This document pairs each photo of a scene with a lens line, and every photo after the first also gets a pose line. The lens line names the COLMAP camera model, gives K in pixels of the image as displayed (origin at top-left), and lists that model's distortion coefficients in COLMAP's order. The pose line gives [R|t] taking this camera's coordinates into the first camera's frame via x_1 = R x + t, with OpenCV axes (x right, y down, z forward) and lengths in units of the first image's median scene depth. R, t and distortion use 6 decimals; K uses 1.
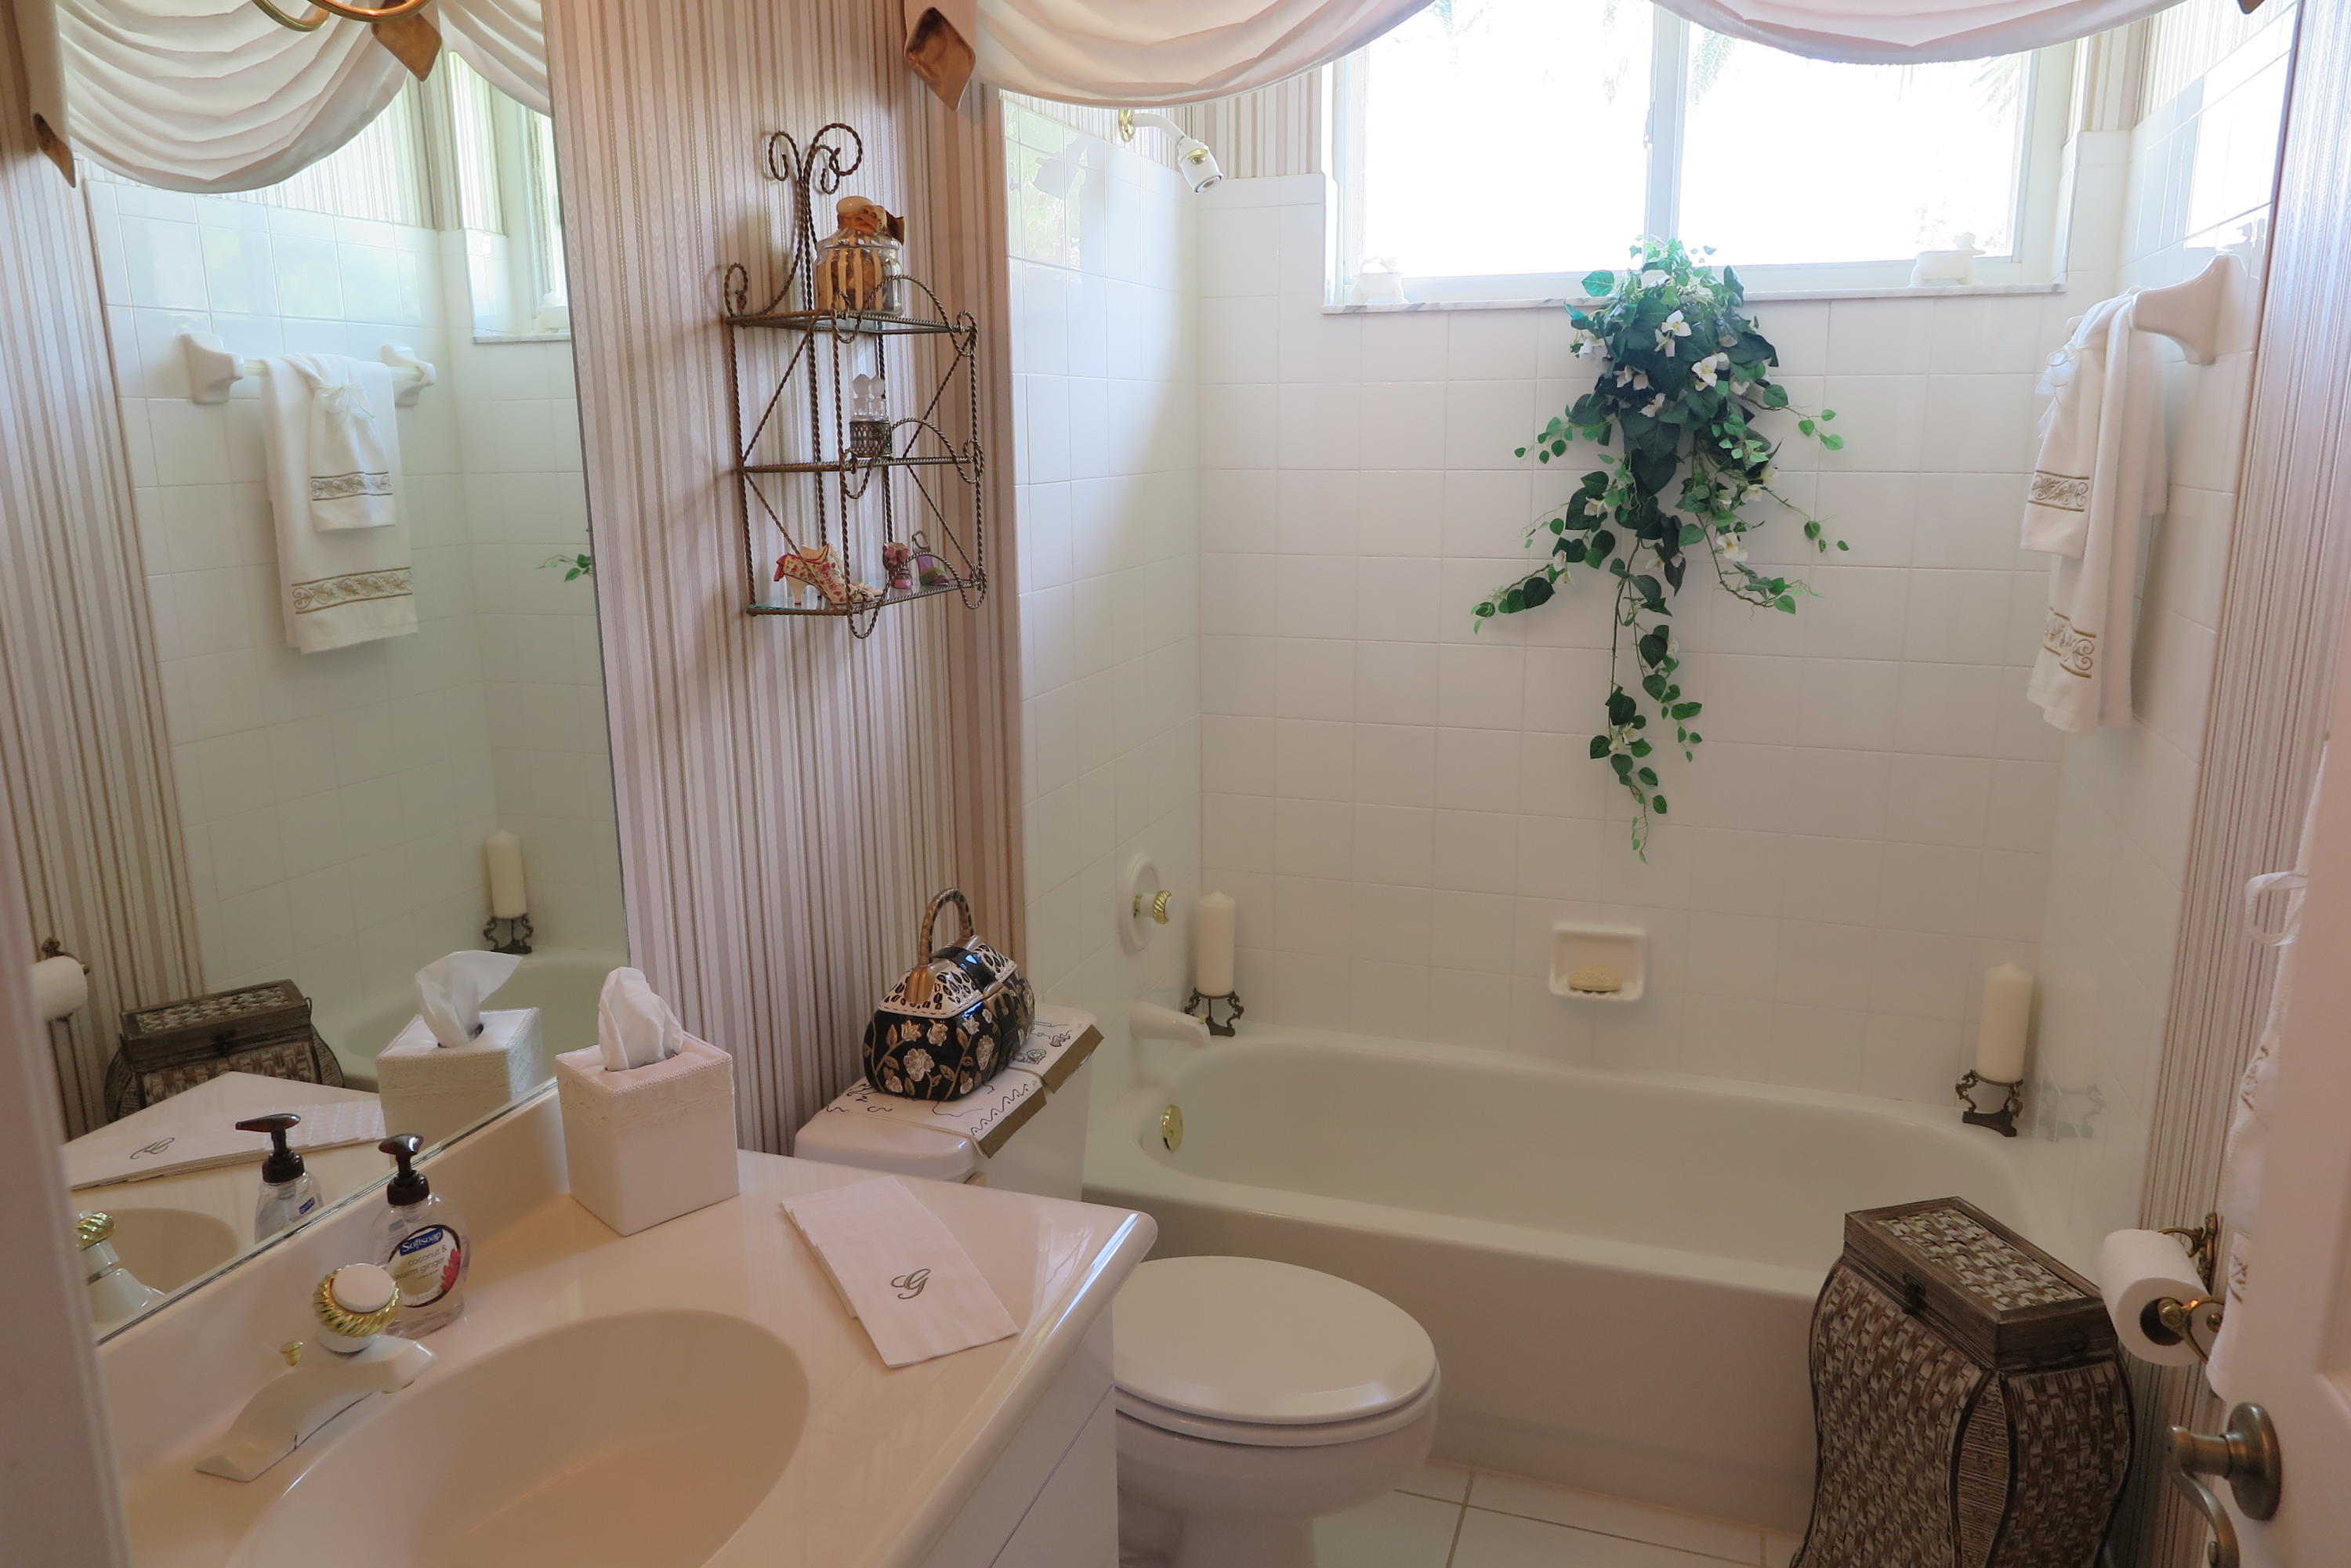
lens RADIAL K [[1627.8, 0, 1177.2], [0, 1627.8, 780.5], [0, 0, 1]] dist [0.000120, 0.004901]
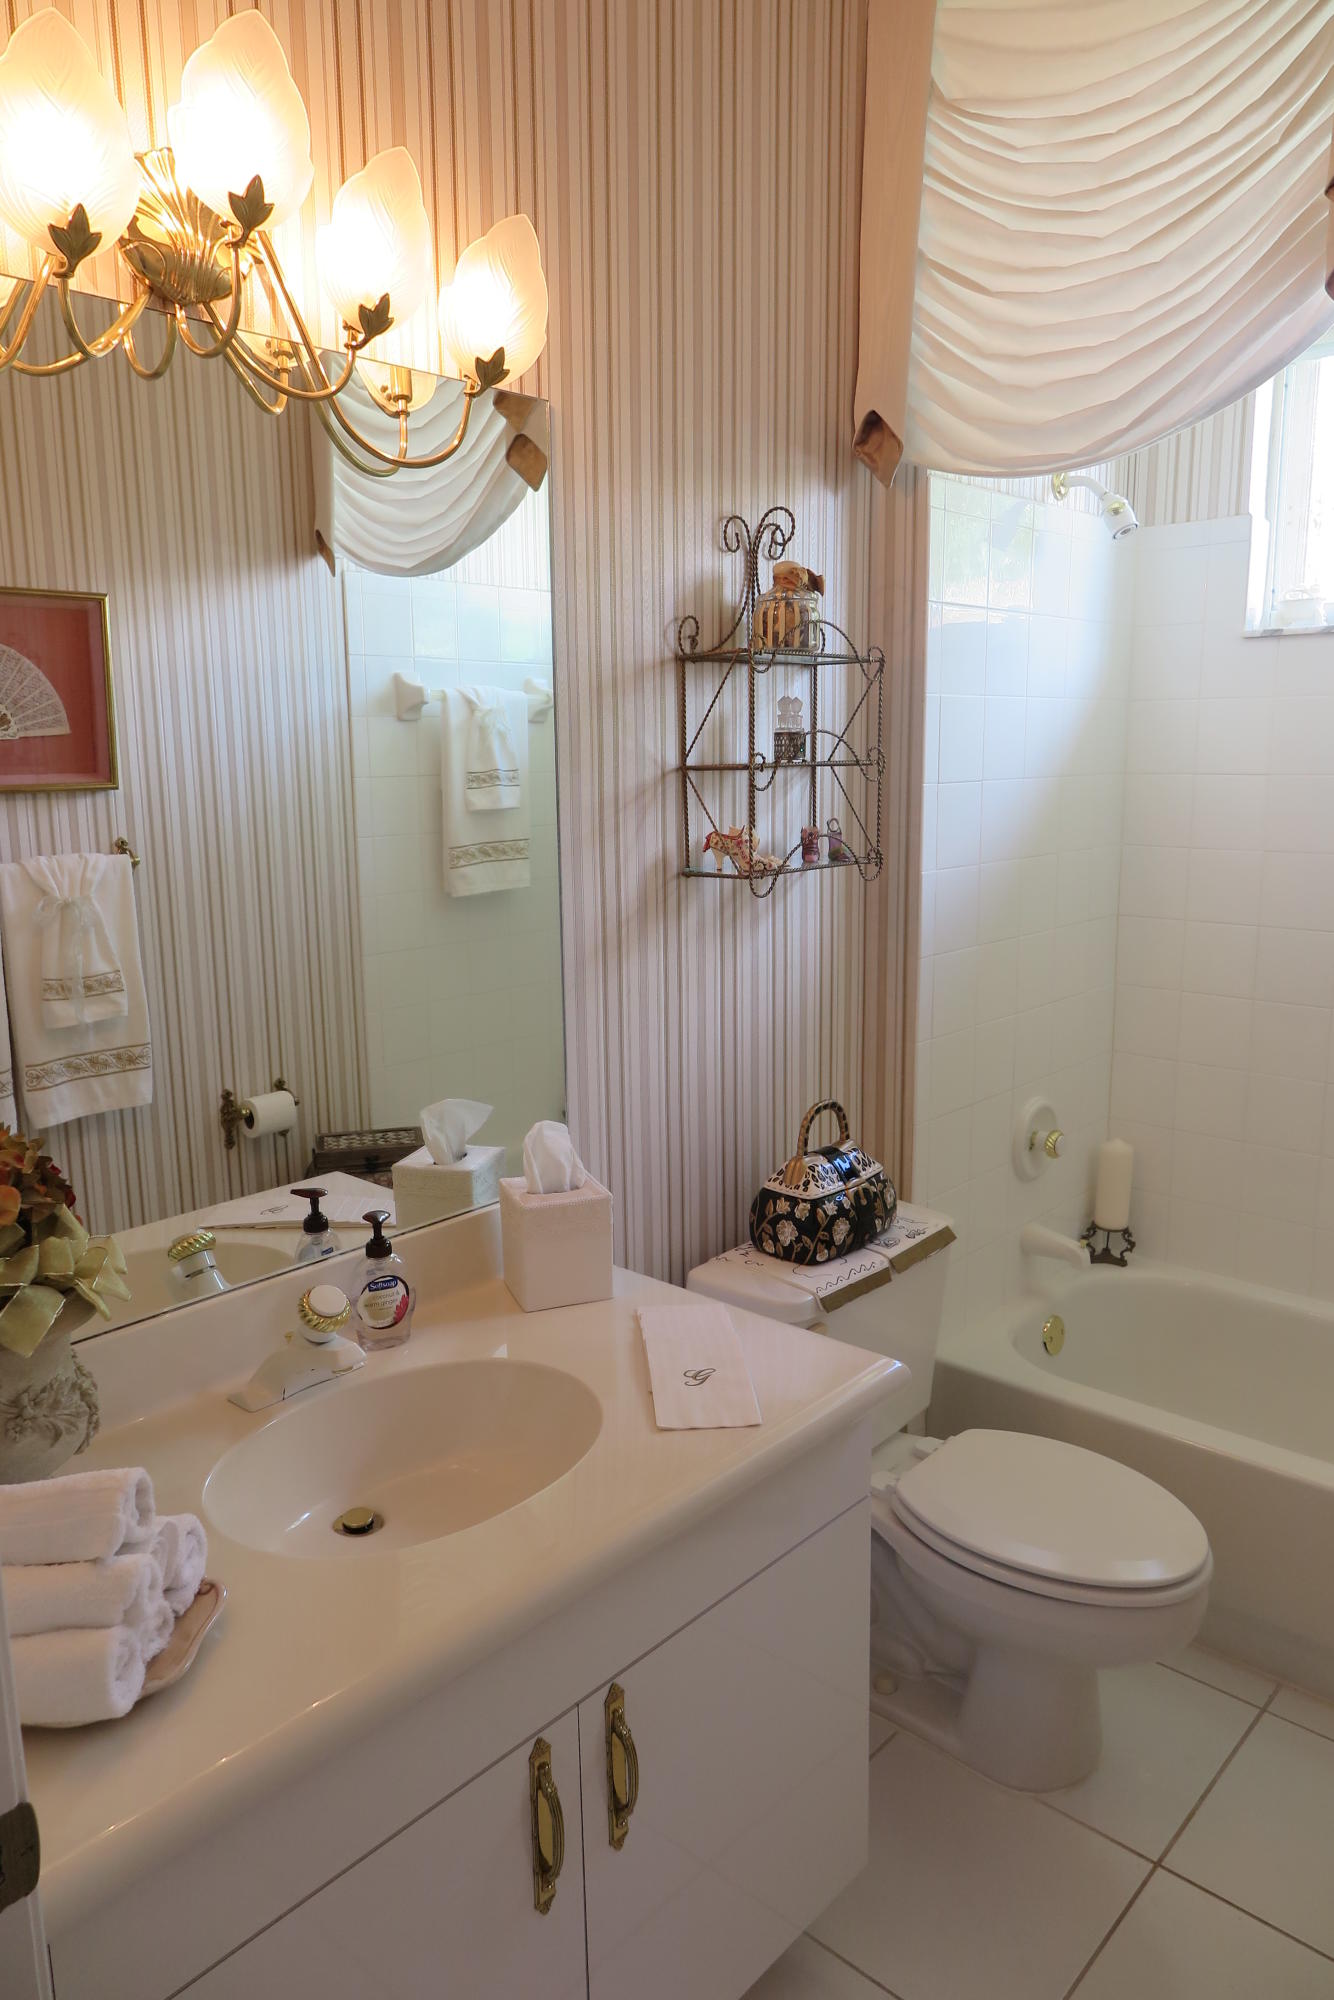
lens RADIAL K [[1384.8, 0, 664.6], [0, 1384.8, 1003.0], [0, 0, 1]] dist [0.000120, 0.004901]
pose [[0.919705, 0.074565, -0.385465, 0.150943], [-0.084039, 0.996432, -0.007762, 0.010600], [0.383511, 0.039533, 0.922690, -0.045564]]
